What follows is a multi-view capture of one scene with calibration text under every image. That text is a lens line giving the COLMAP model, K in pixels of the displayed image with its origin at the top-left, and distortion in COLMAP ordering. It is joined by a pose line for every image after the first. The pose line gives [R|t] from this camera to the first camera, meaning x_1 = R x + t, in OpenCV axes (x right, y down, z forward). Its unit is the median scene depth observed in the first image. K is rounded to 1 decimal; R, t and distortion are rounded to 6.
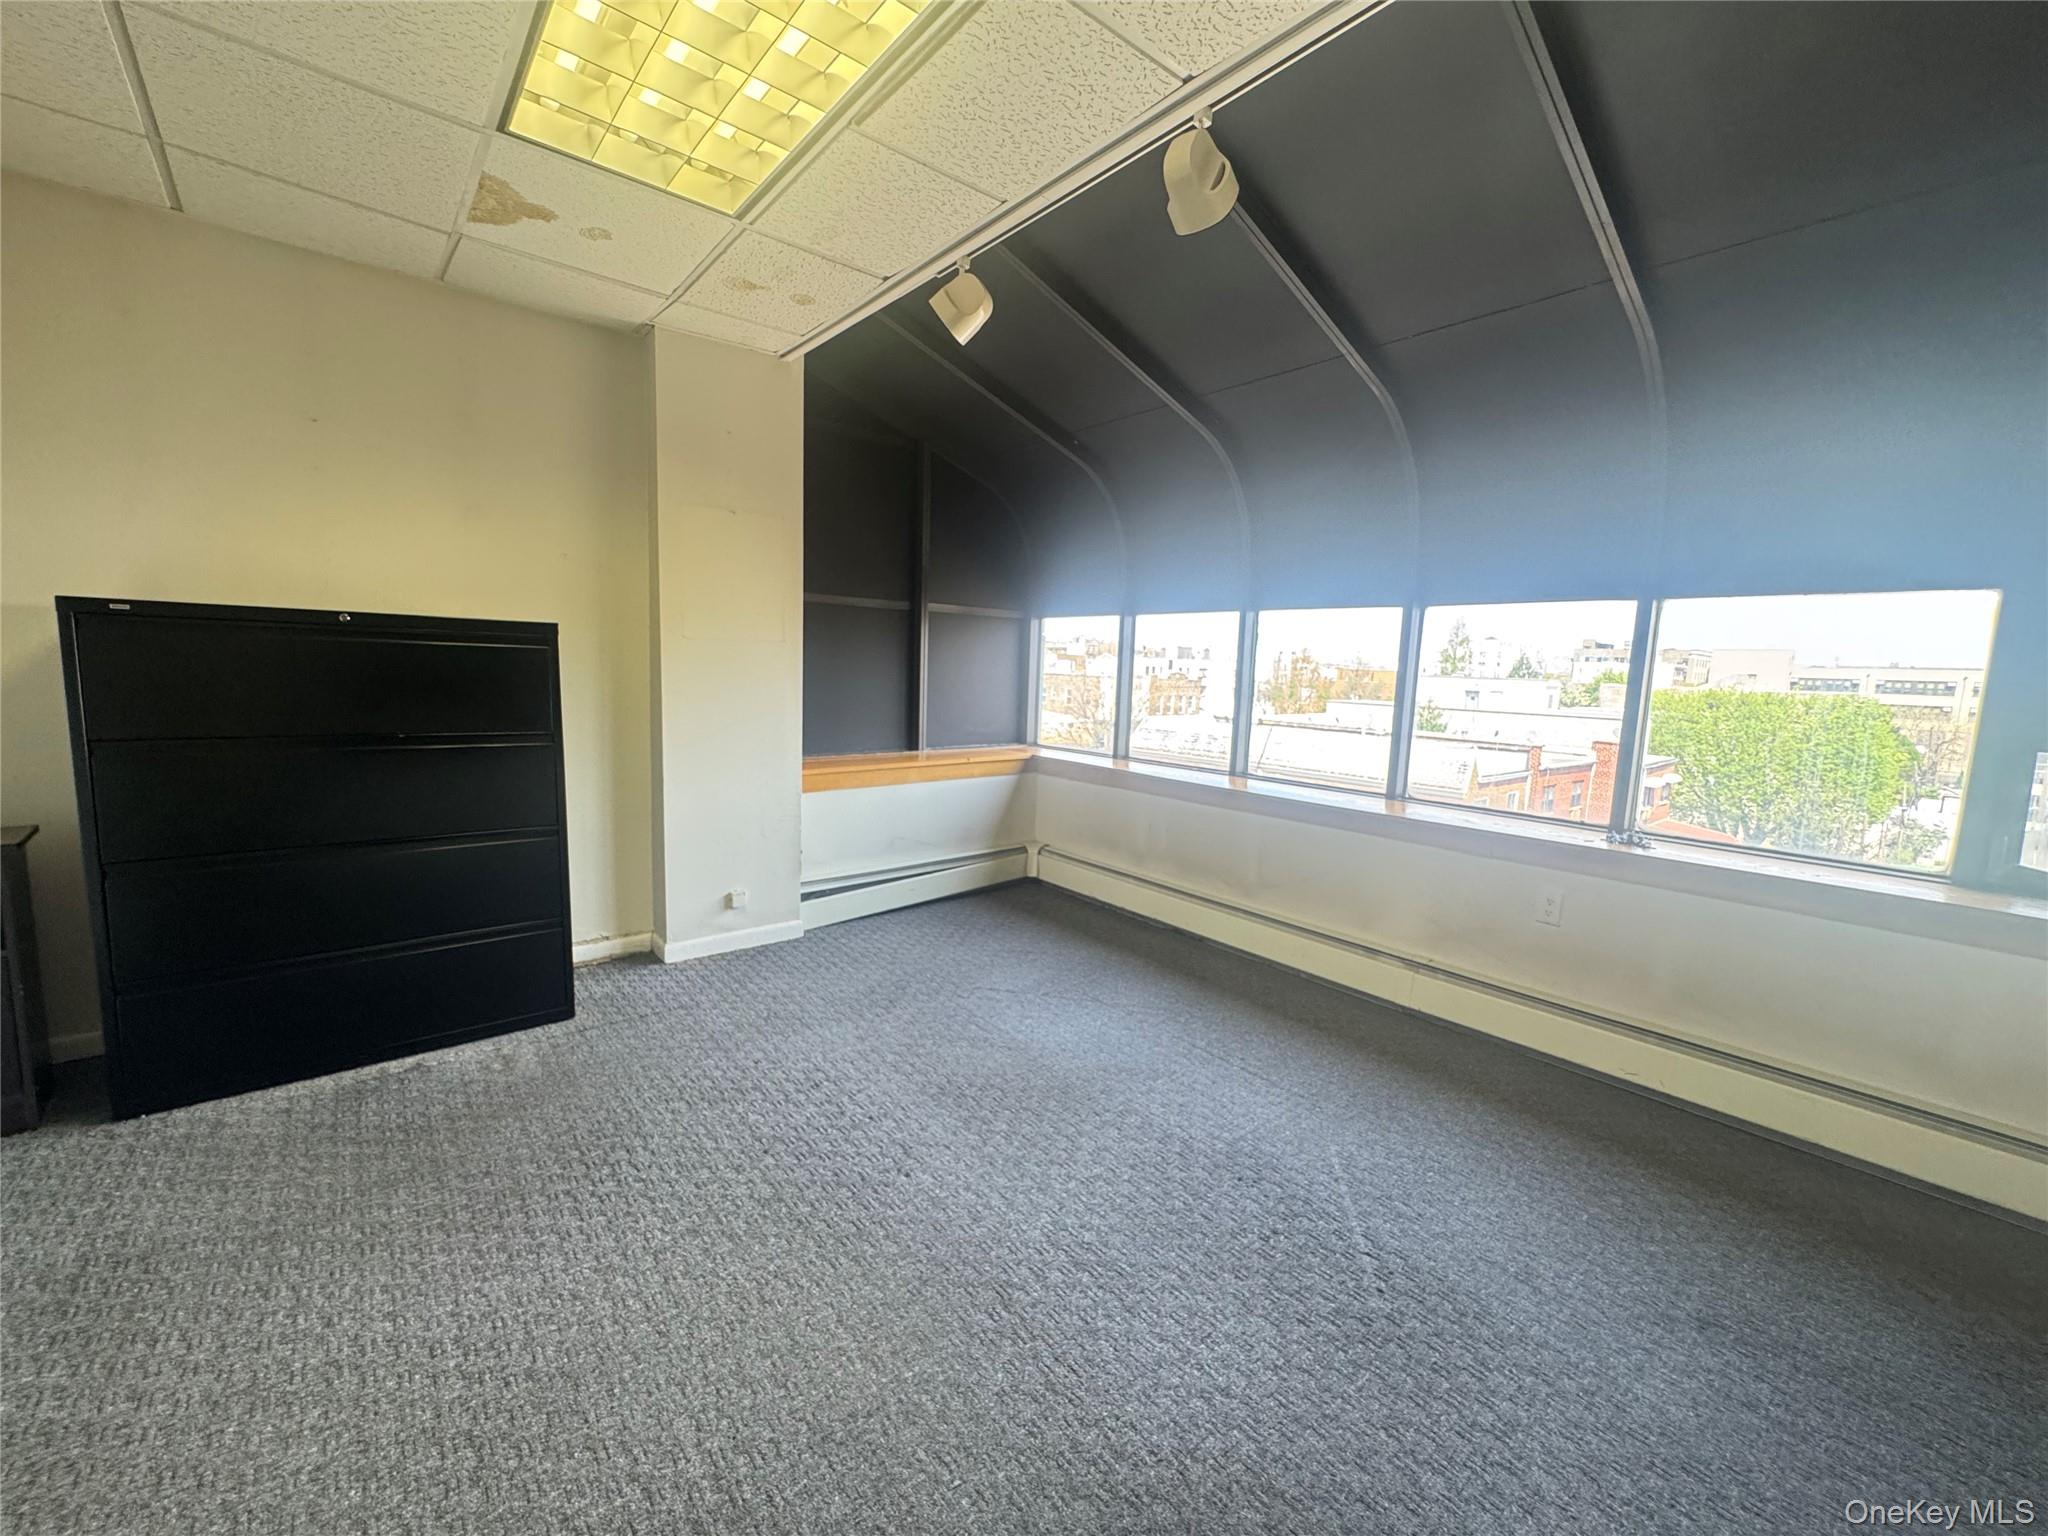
lens RADIAL K [[819.0, 0, 1027.3], [0, 819.0, 769.6], [0, 0, 1]] dist [-0.002576, -0.000214]
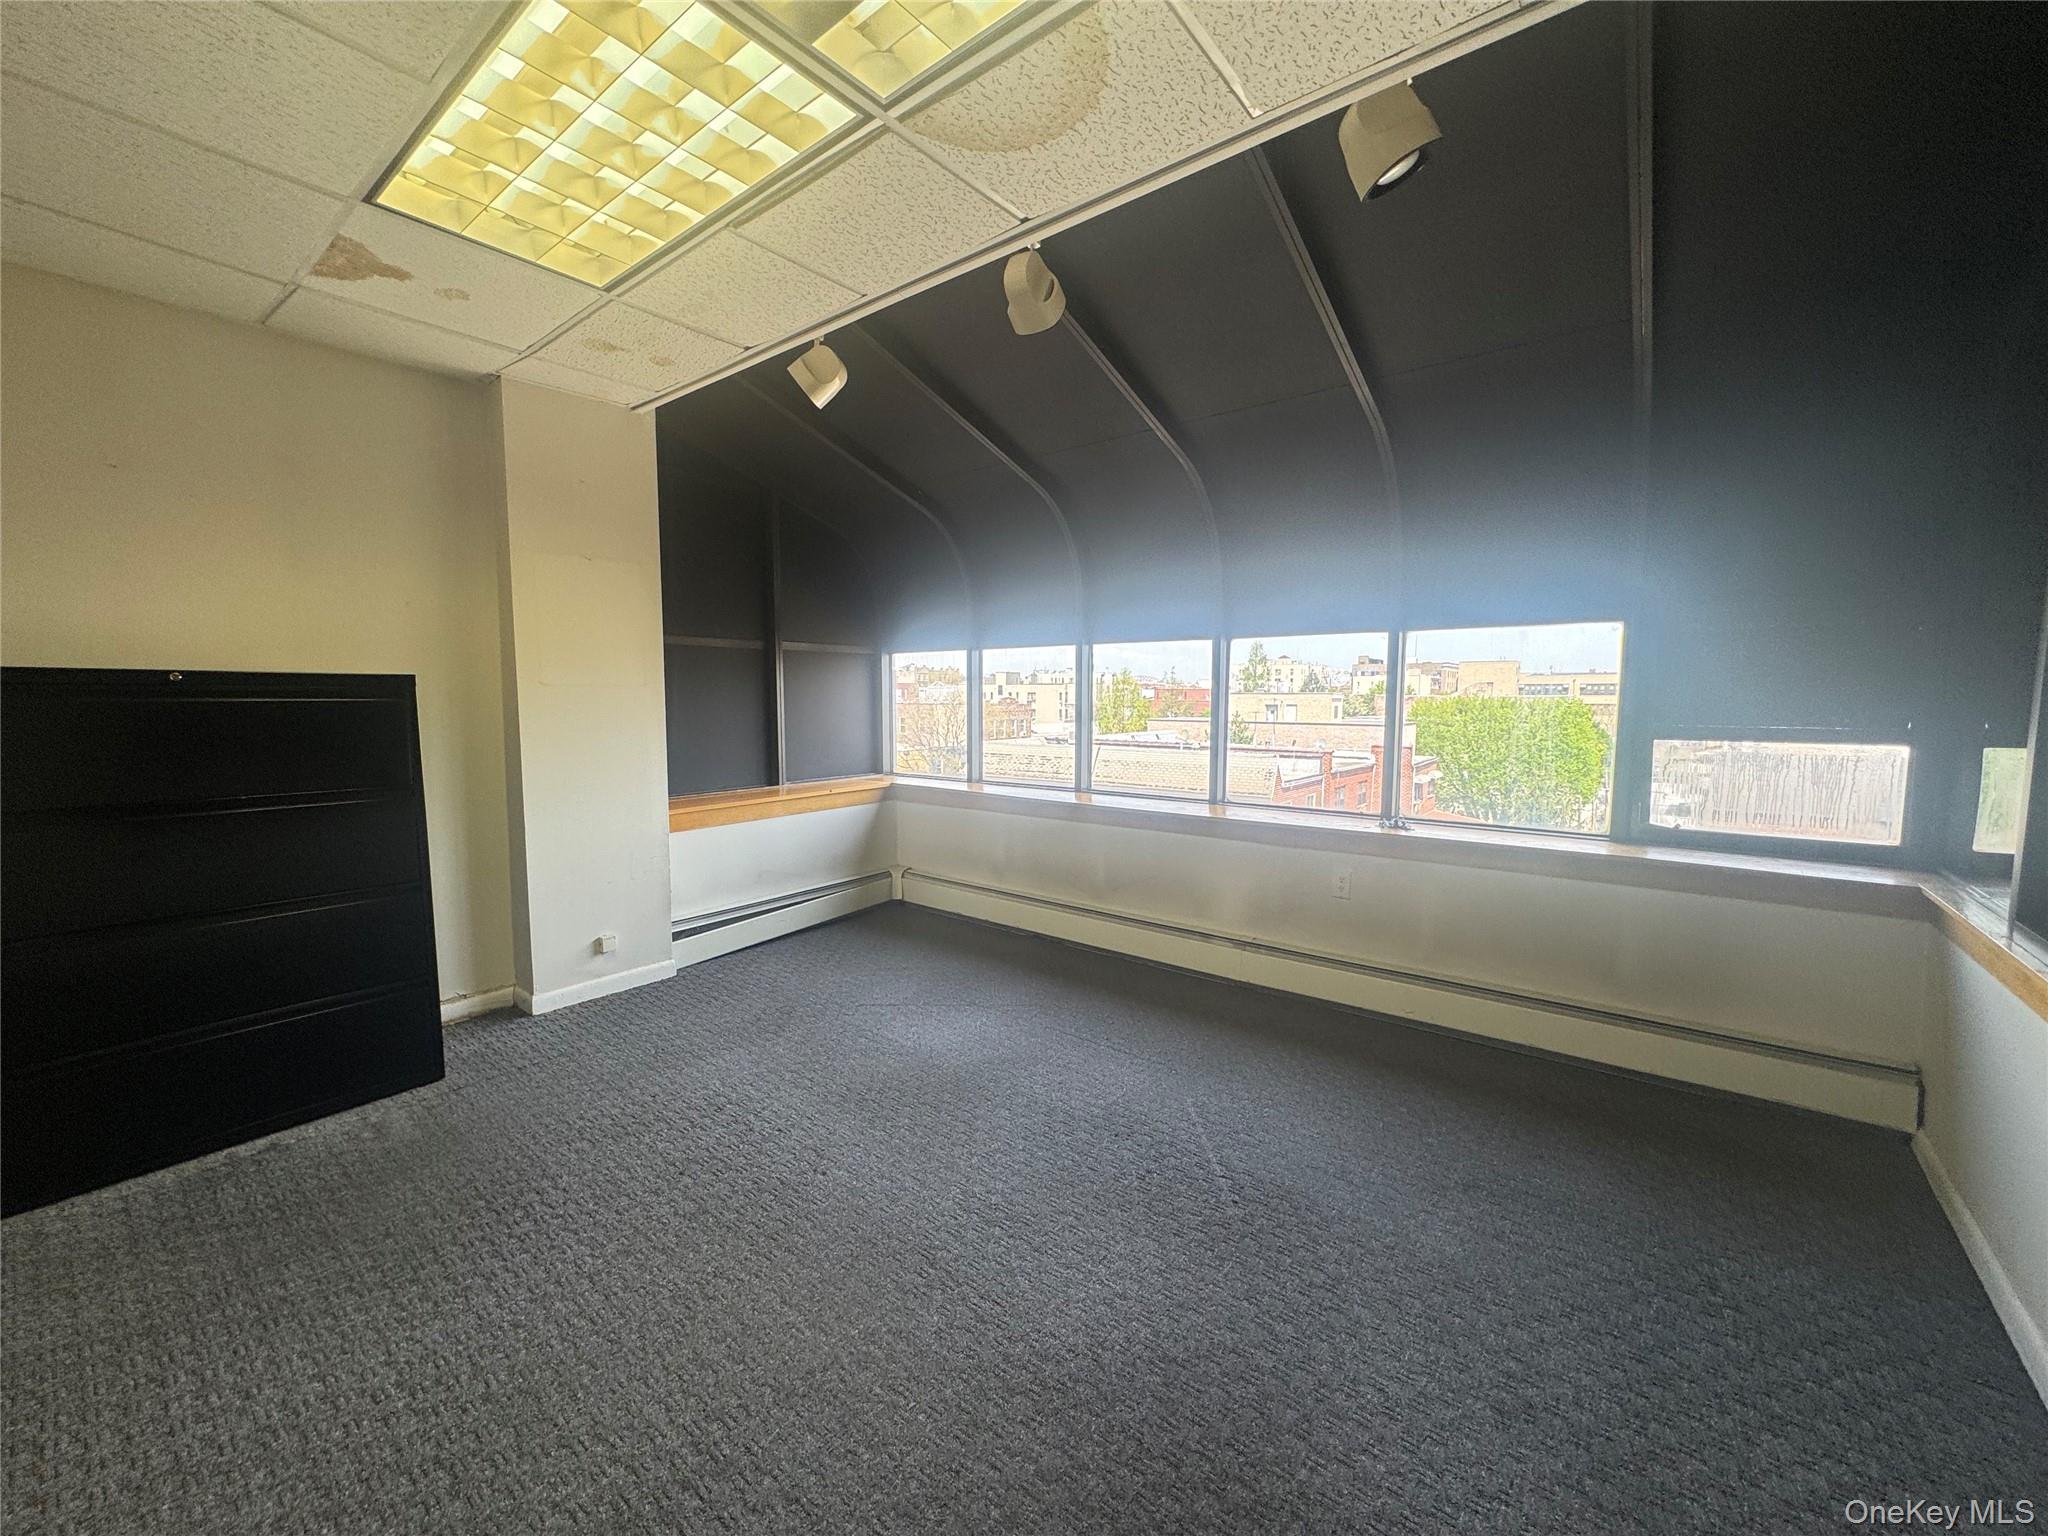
lens RADIAL K [[819.0, 0, 1027.3], [0, 819.0, 769.6], [0, 0, 1]] dist [-0.002576, -0.000214]
pose [[0.977925, -0.051266, 0.202571, -0.066277], [0.057713, 0.997993, -0.026045, 0.003461], [-0.200829, 0.037161, 0.978921, -0.122032]]
